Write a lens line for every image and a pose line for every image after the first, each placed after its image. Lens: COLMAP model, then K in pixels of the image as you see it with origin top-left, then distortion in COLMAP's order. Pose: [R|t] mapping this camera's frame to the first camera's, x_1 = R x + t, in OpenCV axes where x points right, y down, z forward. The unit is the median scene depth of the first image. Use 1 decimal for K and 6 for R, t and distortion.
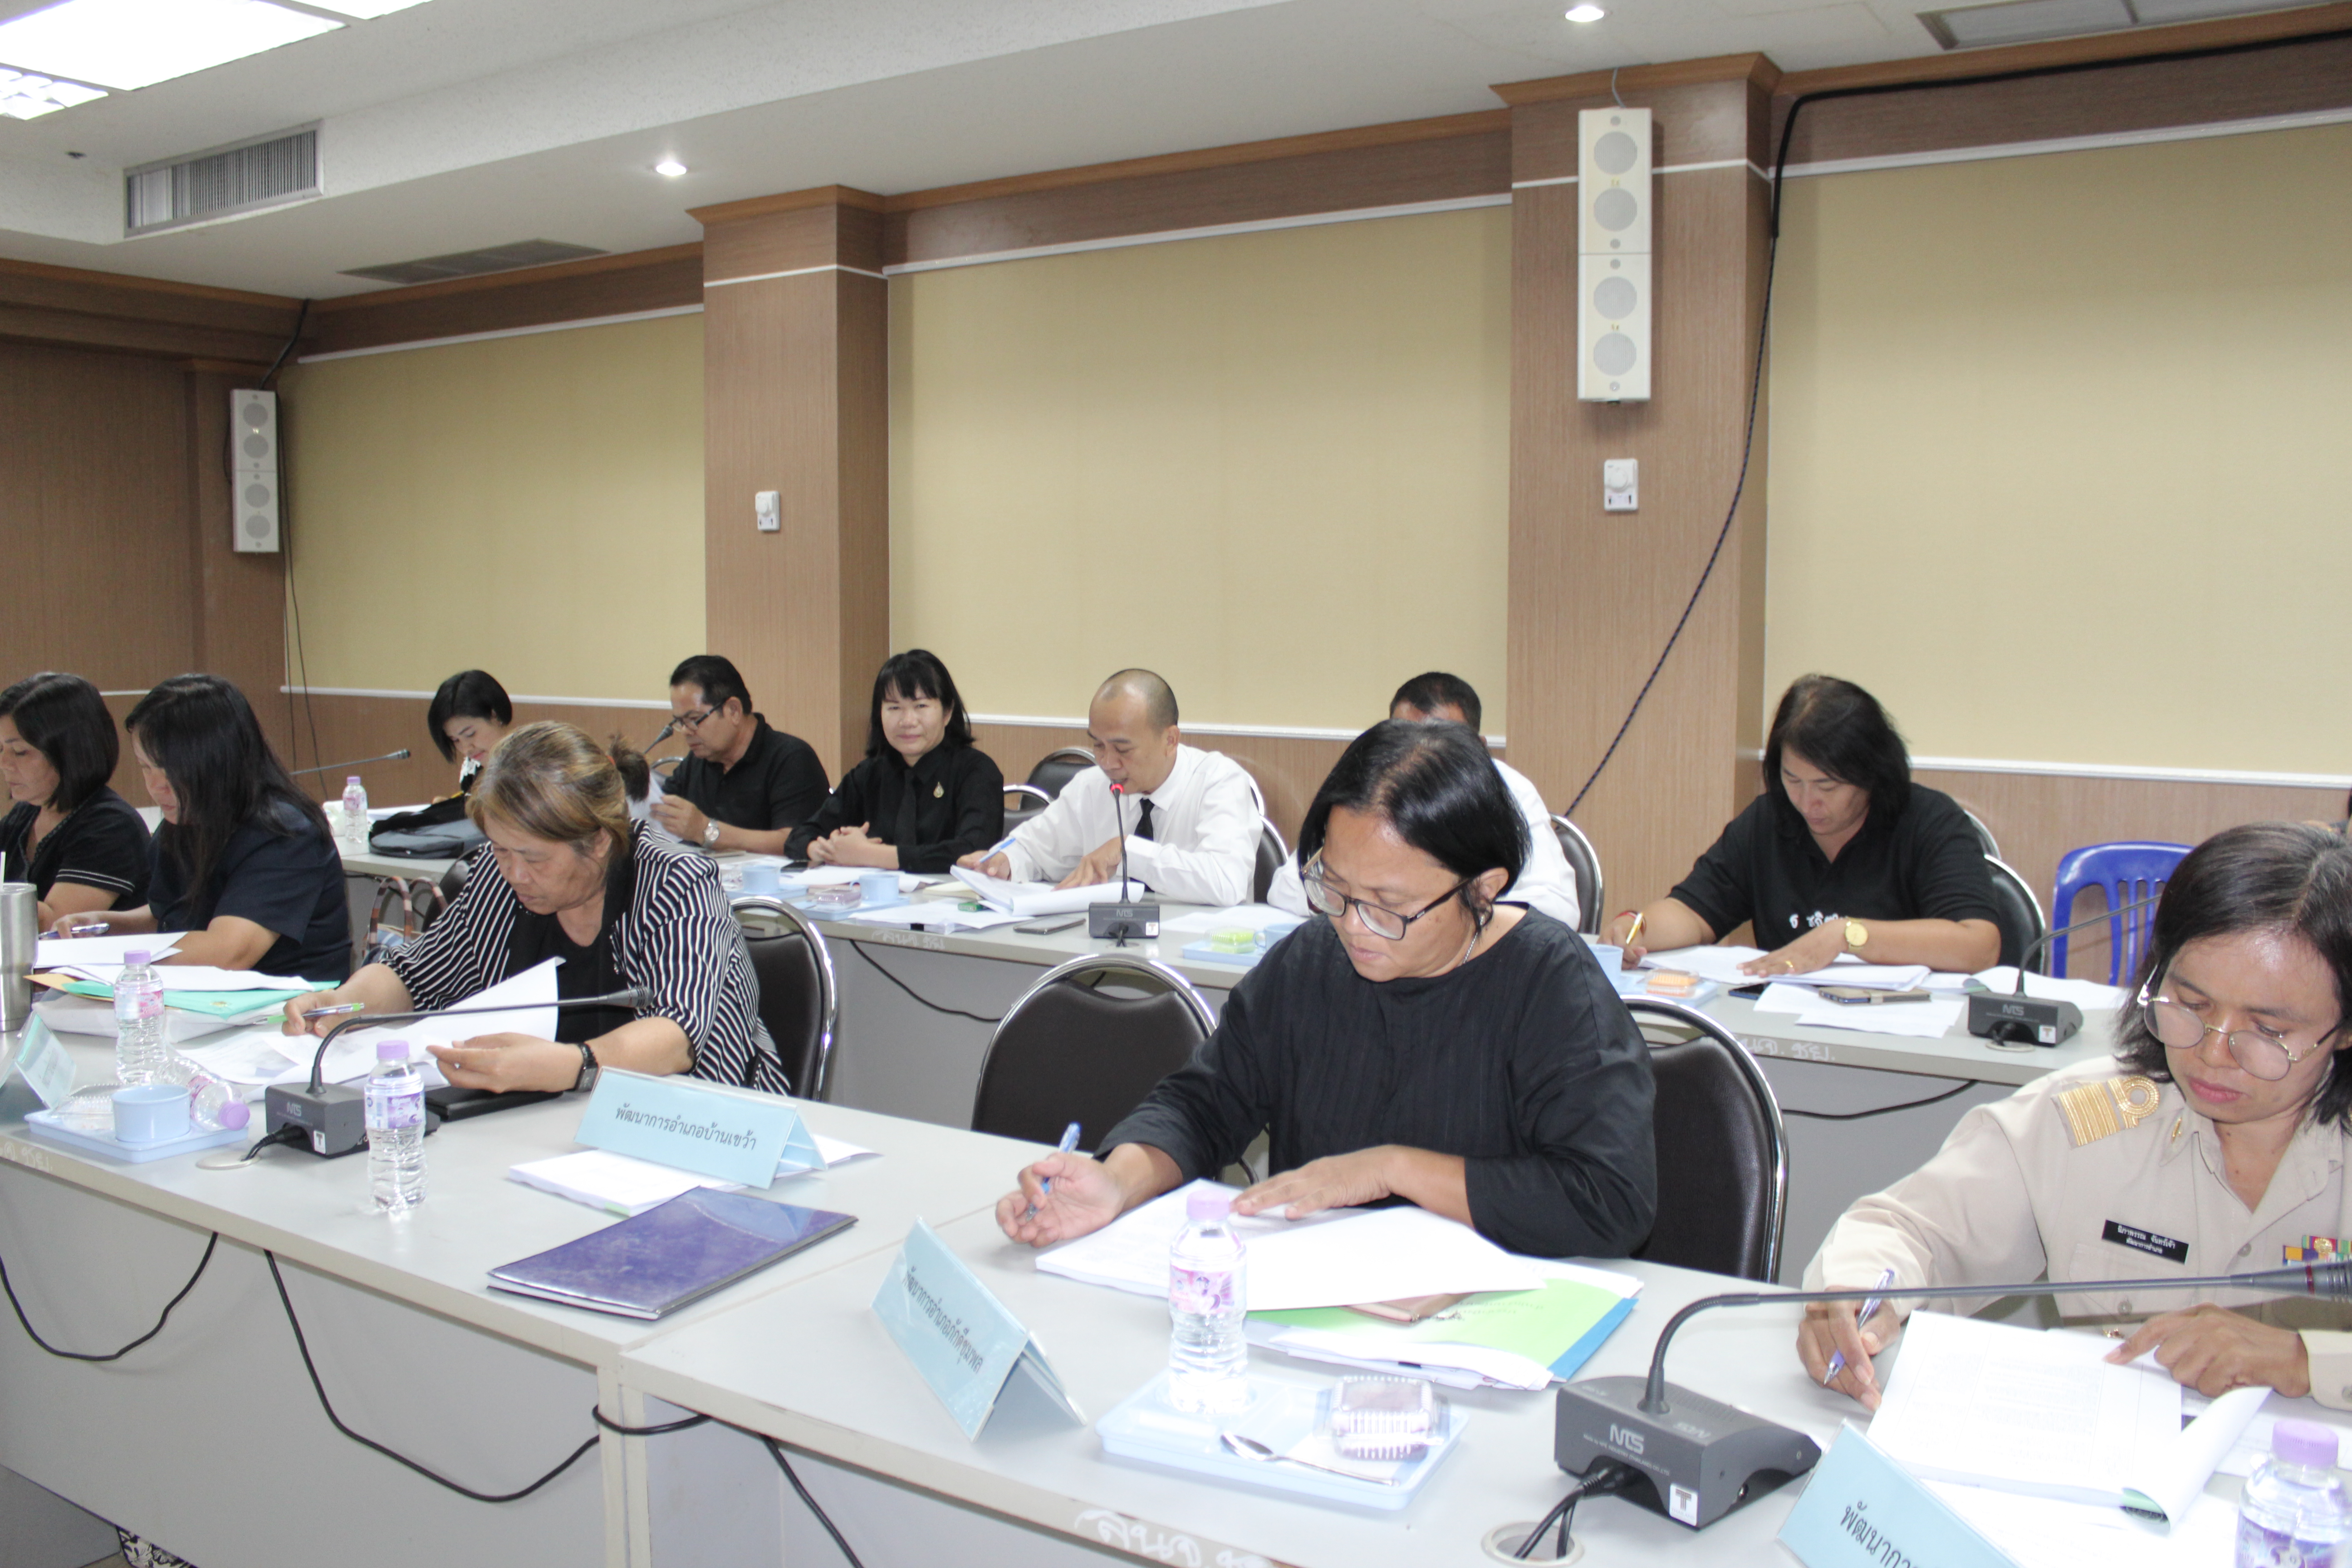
lens RADIAL K [[1988.8, 0, 1176.0], [0, 1988.8, 784.0], [0, 0, 1]] dist [-0.167105, 0.158236]
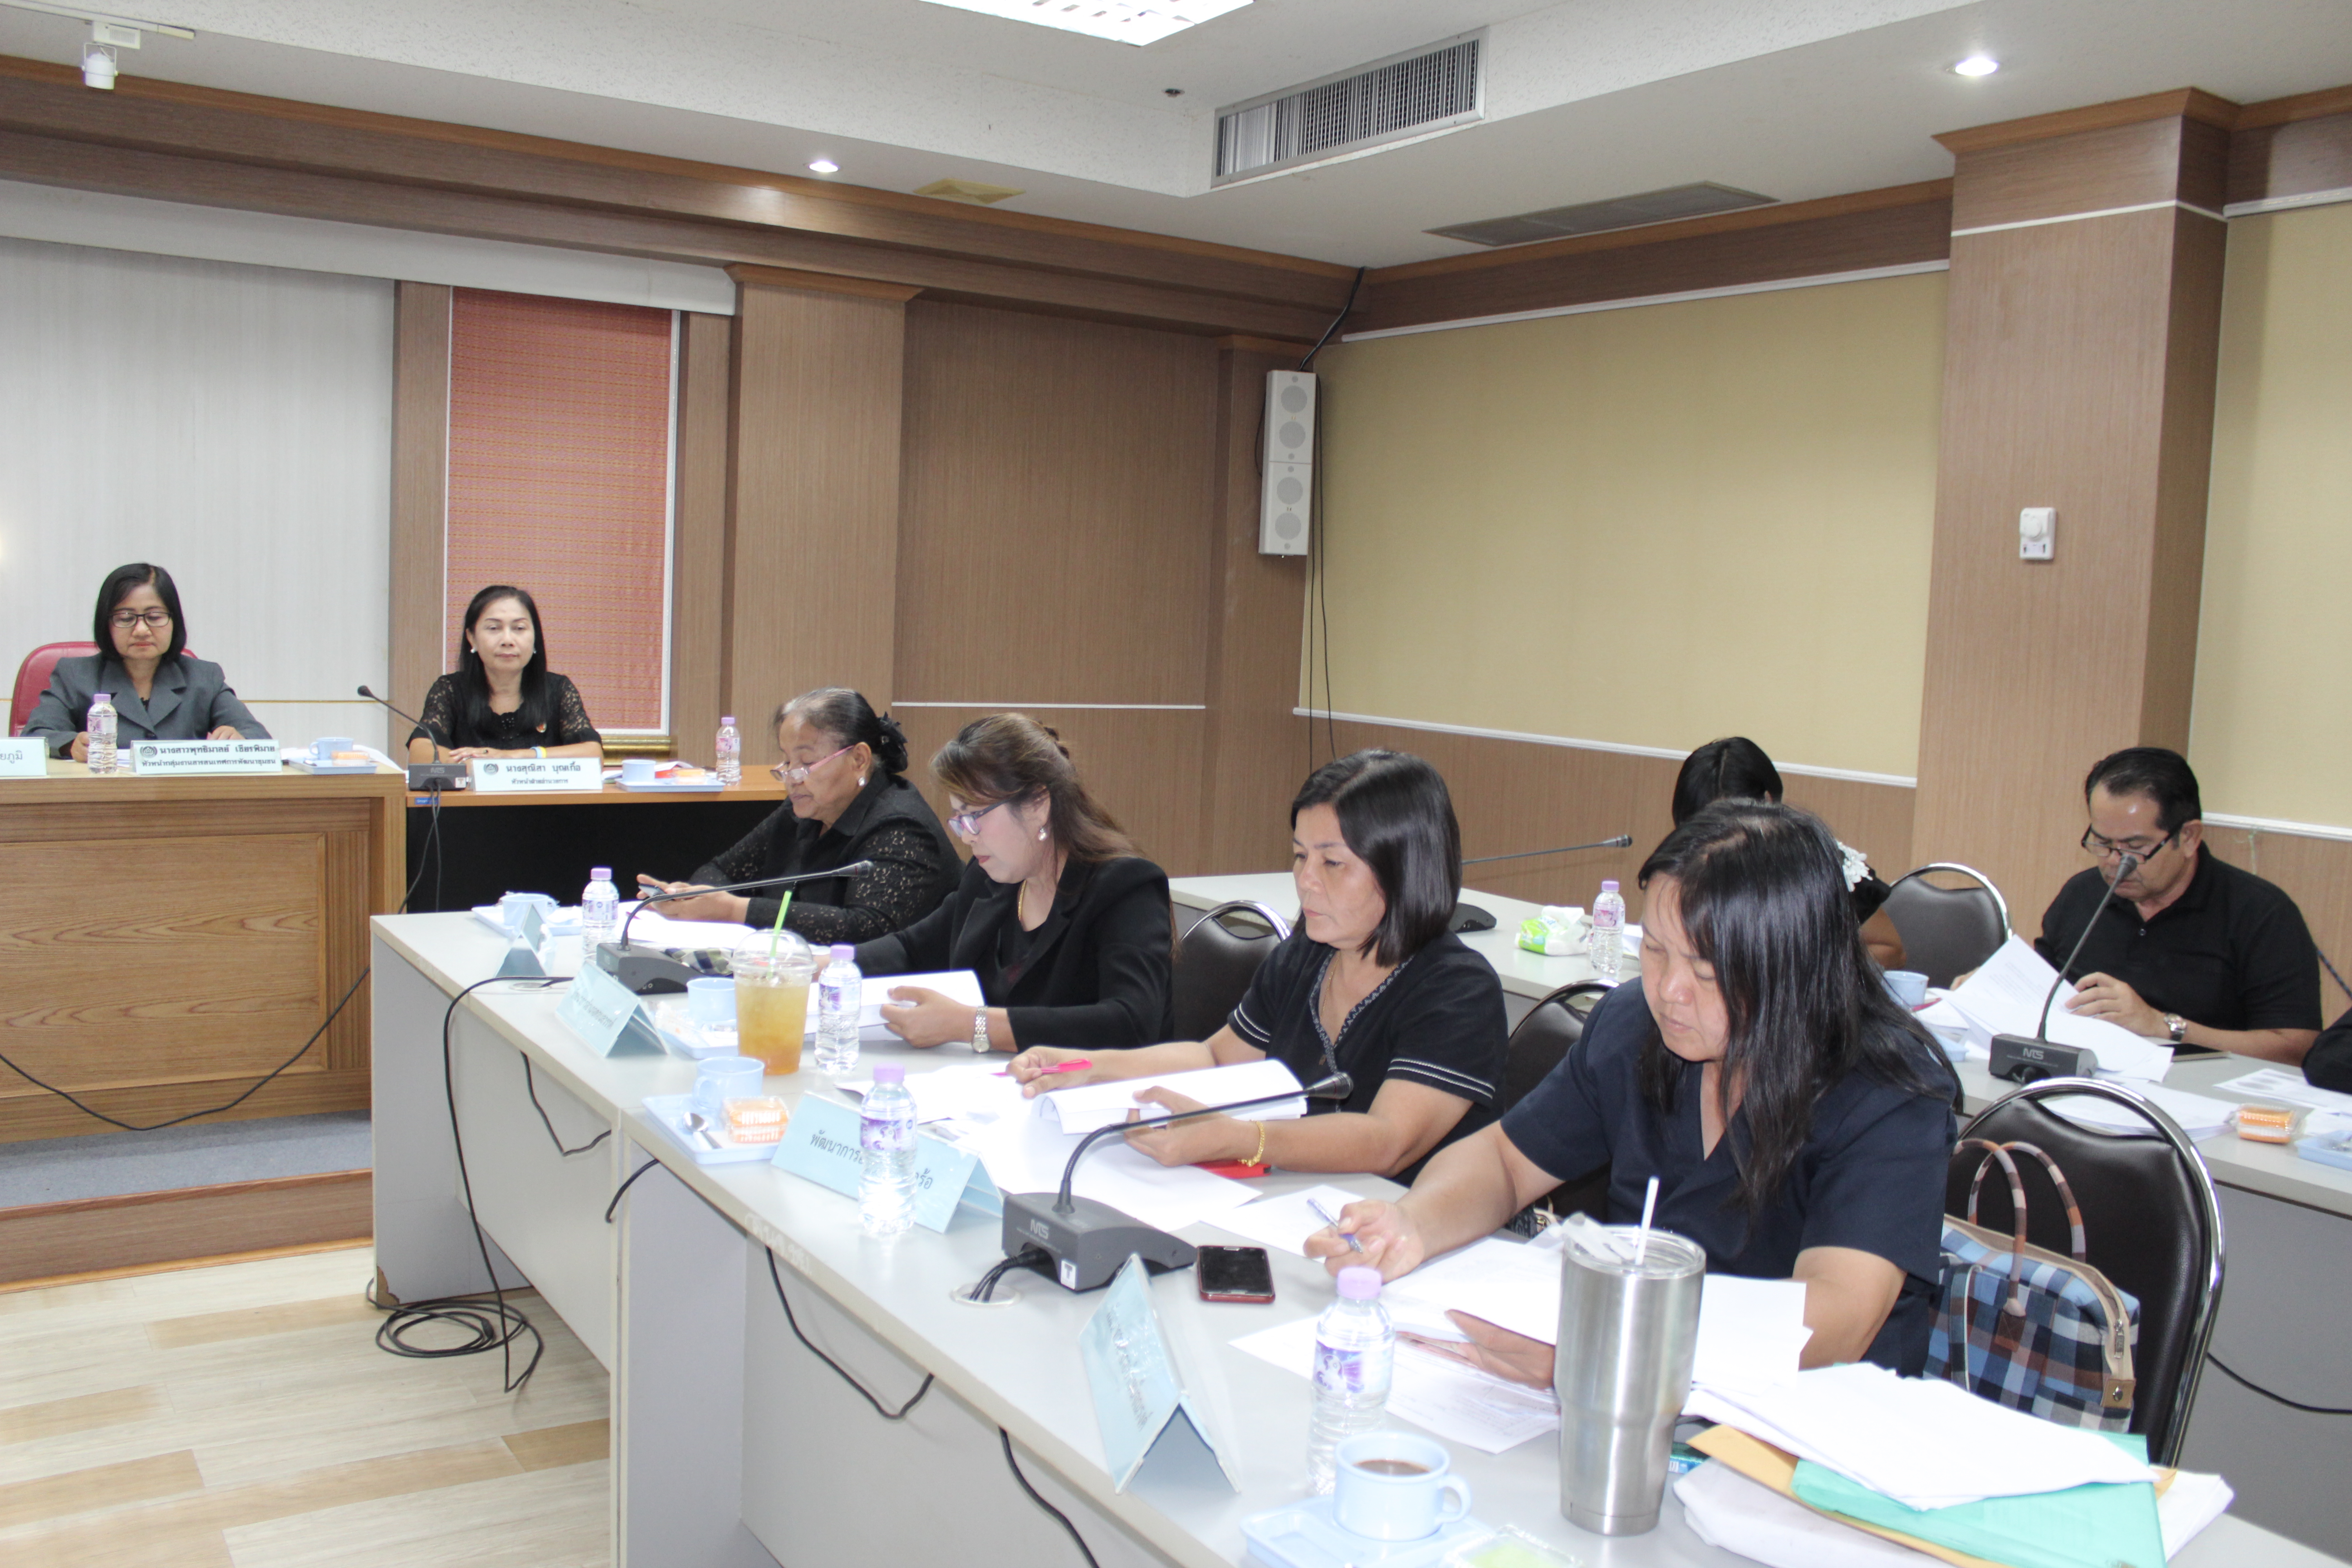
lens RADIAL K [[1988.8, 0, 1176.0], [0, 1988.8, 784.0], [0, 0, 1]] dist [-0.167105, 0.158236]
pose [[0.920203, 0.069391, -0.385242, -0.414993], [-0.072093, 0.997370, 0.007447, -0.047758], [0.384745, 0.020920, 0.922786, 0.369540]]
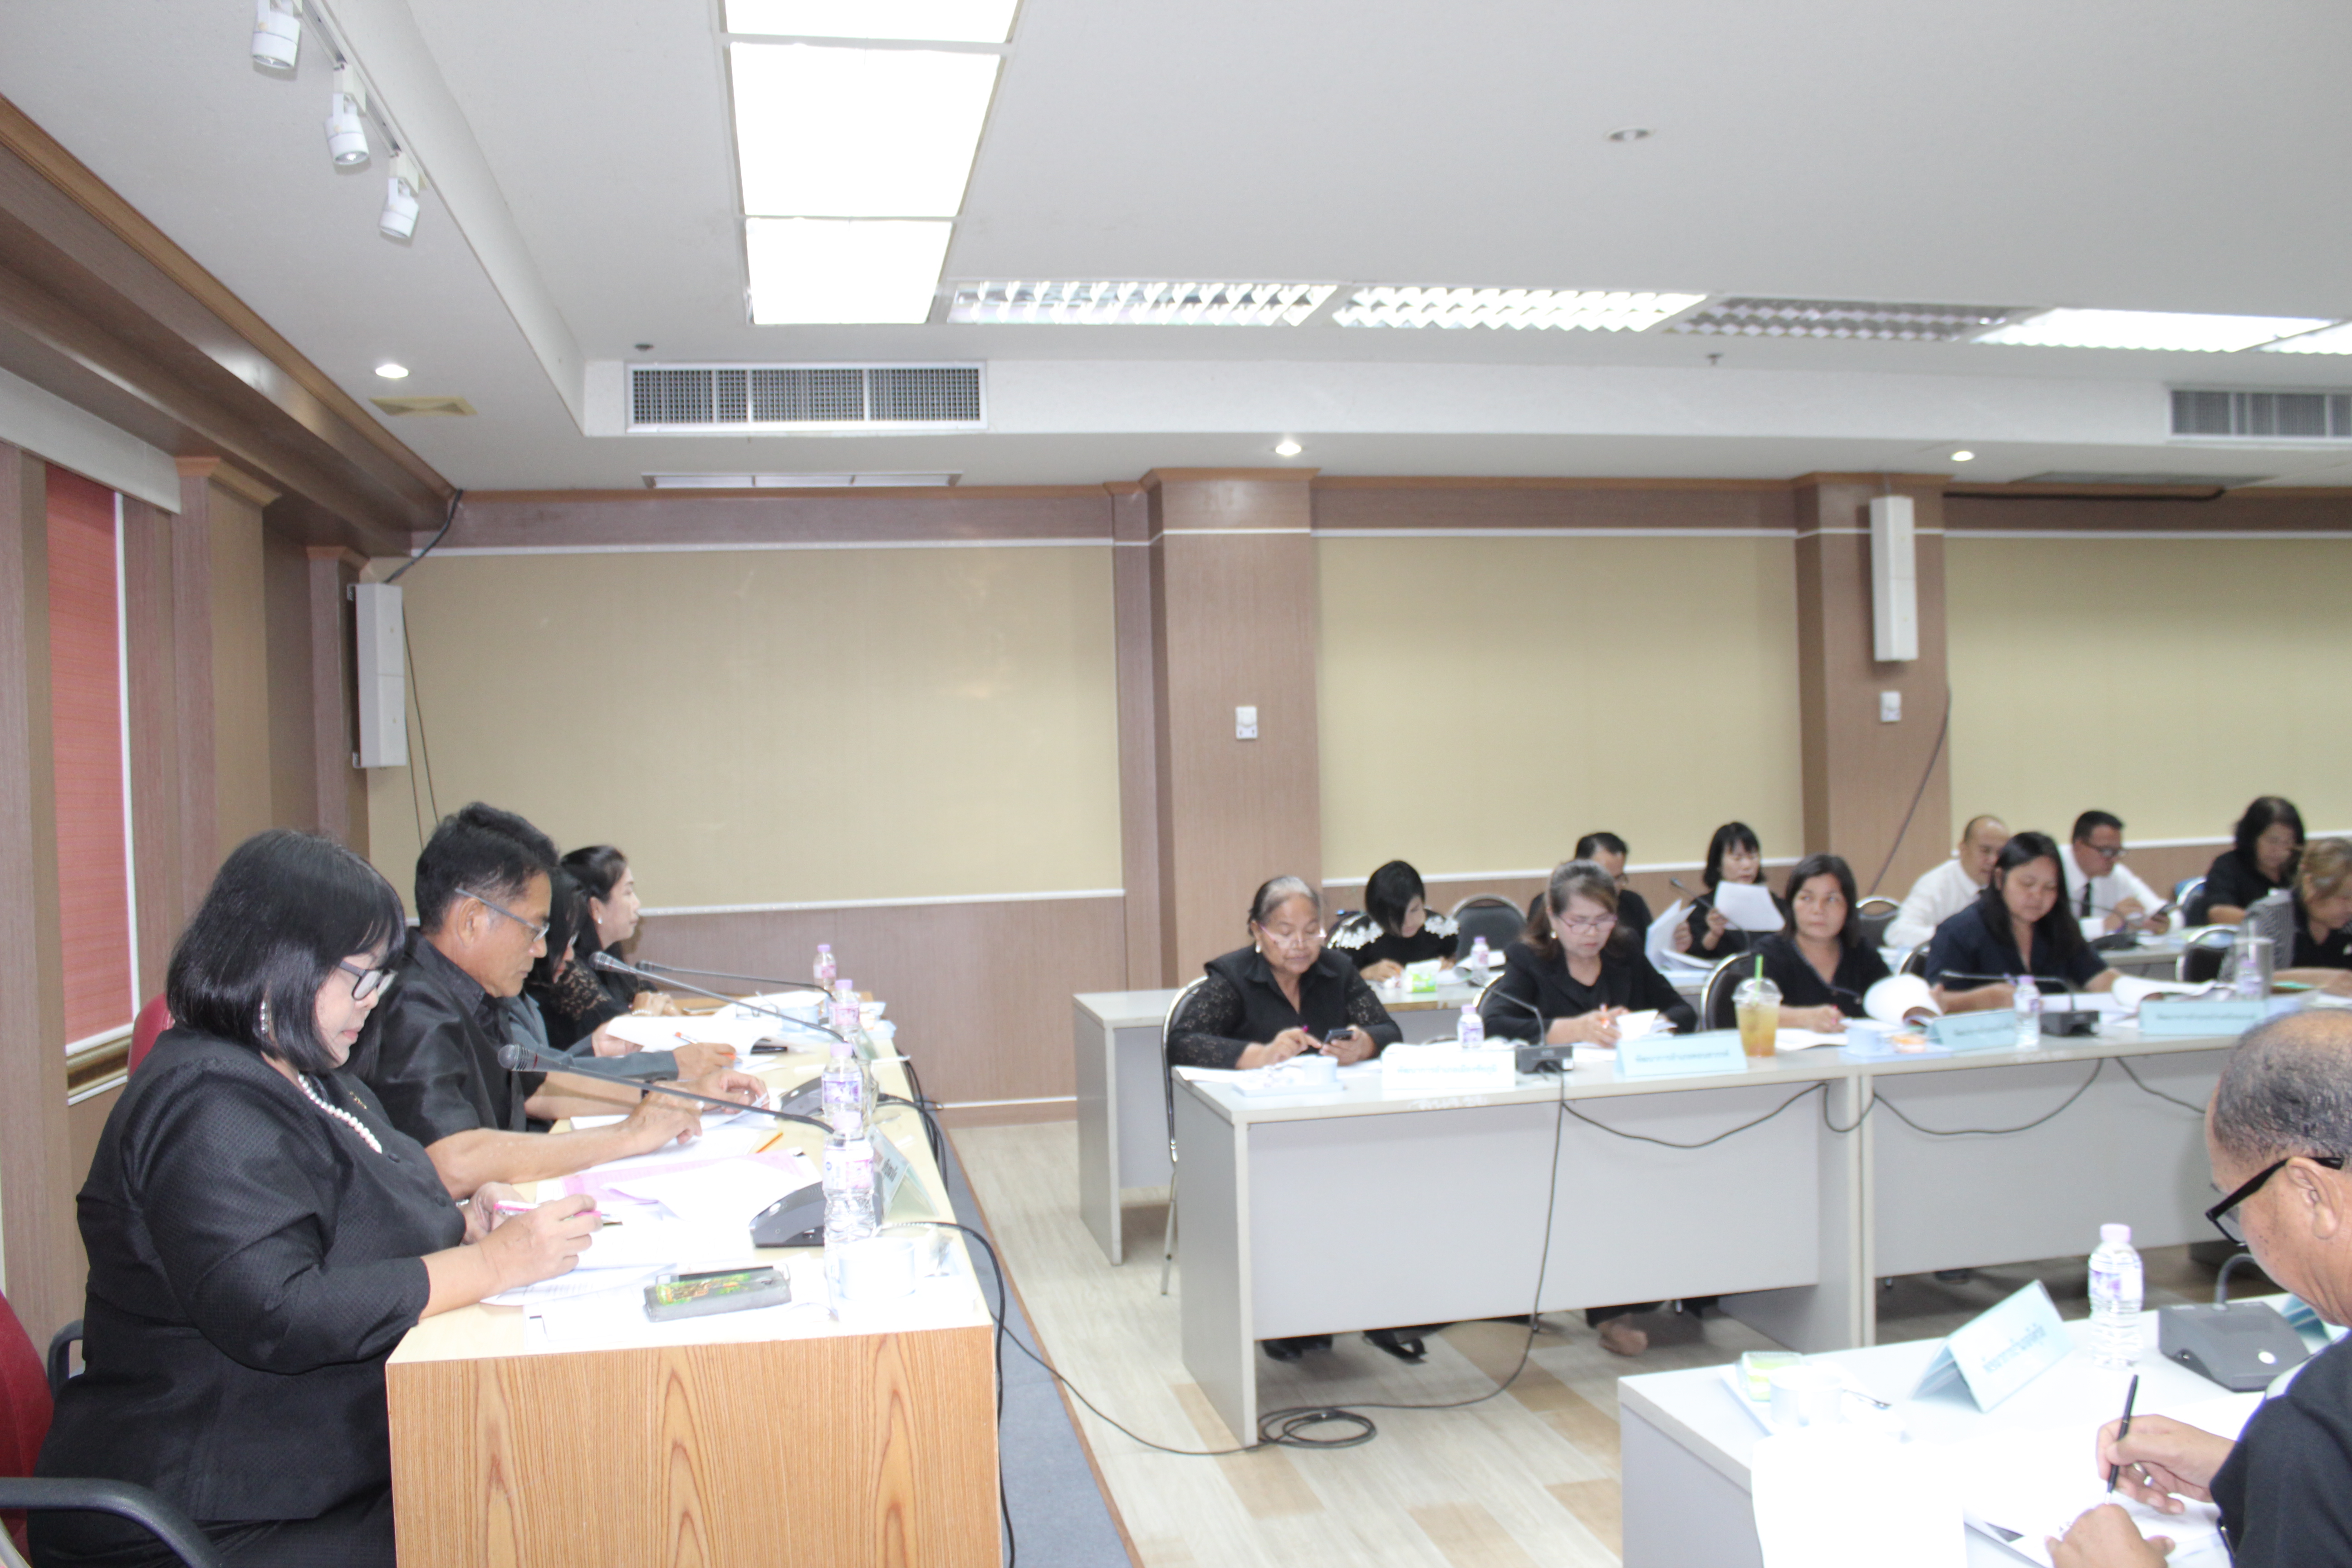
lens RADIAL K [[1988.8, 0, 1176.0], [0, 1988.8, 784.0], [0, 0, 1]] dist [-0.167105, 0.158236]
pose [[0.712082, -0.033490, 0.701297, -2.090290], [0.096925, 0.993987, -0.050948, -0.080303], [-0.695374, 0.104252, 0.711047, 0.299315]]
